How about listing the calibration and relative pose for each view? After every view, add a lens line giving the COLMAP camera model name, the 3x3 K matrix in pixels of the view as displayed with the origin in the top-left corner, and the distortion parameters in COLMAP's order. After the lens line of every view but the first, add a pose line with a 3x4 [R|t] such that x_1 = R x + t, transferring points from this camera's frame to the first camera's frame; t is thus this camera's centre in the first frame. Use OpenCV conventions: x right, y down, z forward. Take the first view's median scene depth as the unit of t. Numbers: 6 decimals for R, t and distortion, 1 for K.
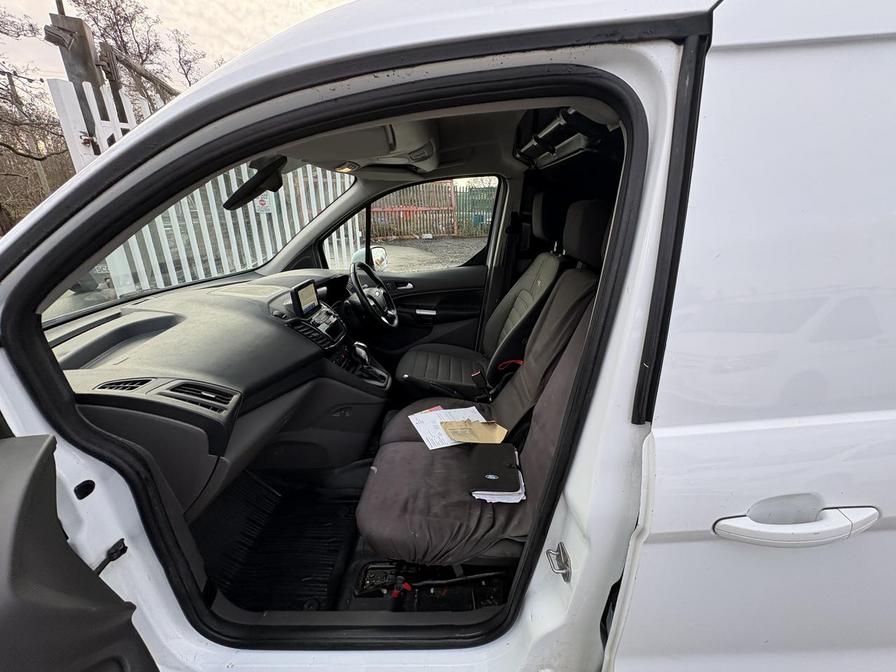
lens RADIAL K [[355.8, 0, 448.8], [0, 355.8, 336.7], [0, 0, 1]] dist [0.000420, -0.000289]
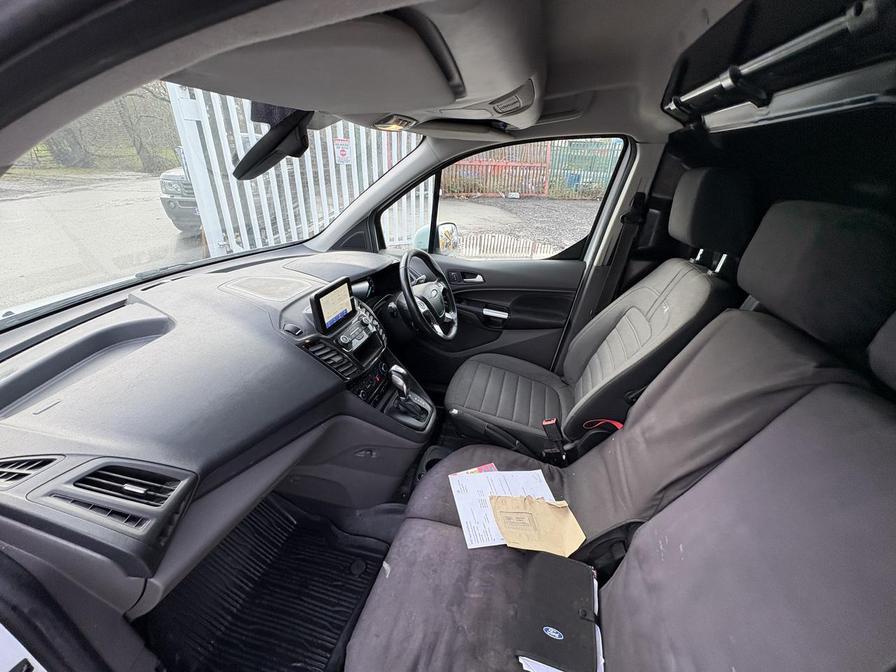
lens RADIAL K [[355.8, 0, 448.8], [0, 355.8, 336.7], [0, 0, 1]] dist [0.000420, -0.000289]
pose [[0.972635, 0.136822, -0.187777, -0.012230], [-0.114867, 0.985706, 0.123242, -0.144877], [0.201955, -0.098300, 0.974449, 0.275893]]
